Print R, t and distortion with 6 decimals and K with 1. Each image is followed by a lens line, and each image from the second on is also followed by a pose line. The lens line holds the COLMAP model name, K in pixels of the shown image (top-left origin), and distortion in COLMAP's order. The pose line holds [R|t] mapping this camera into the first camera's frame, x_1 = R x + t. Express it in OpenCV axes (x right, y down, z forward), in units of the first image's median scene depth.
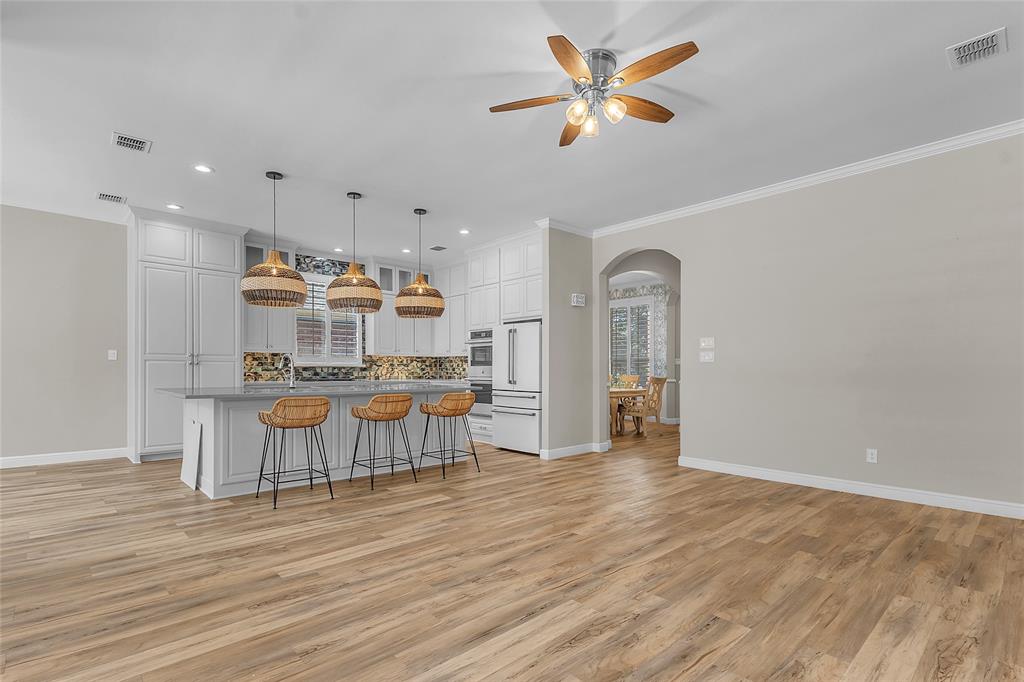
lens RADIAL K [[484.3, 0, 506.5], [0, 484.3, 370.5], [0, 0, 1]] dist [0.019427, -0.000315]
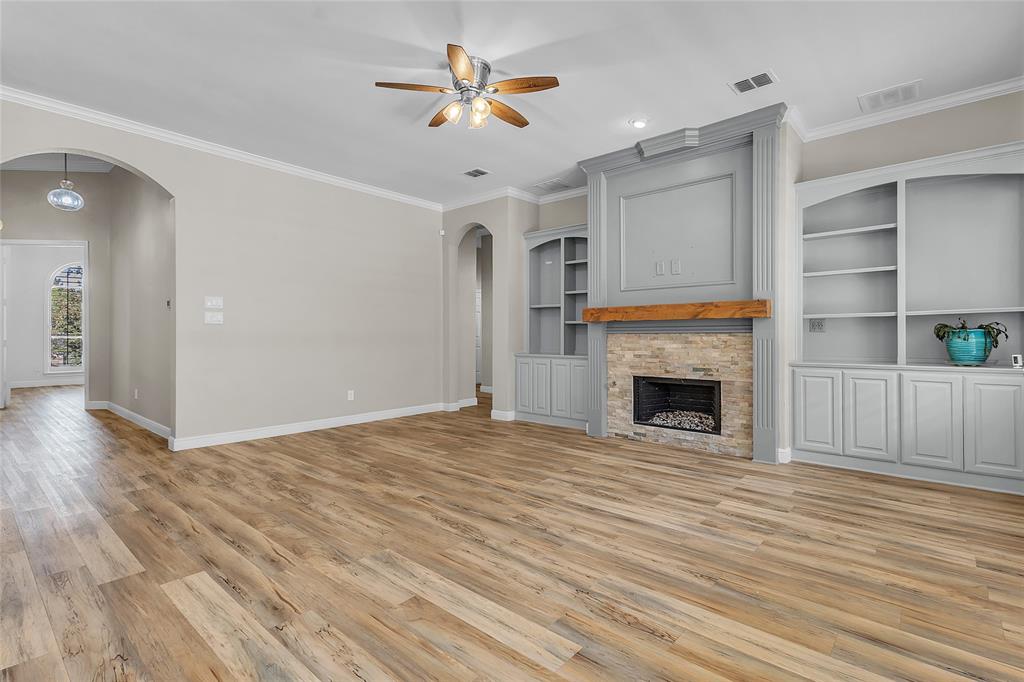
lens RADIAL K [[484.3, 0, 504.7], [0, 484.3, 336.7], [0, 0, 1]] dist [0.019427, -0.000315]
pose [[-0.095485, -0.005418, 0.995416, -1.000211], [-0.001586, 0.999985, 0.005290, 0.001316], [-0.995430, -0.001073, -0.095492, 1.057717]]
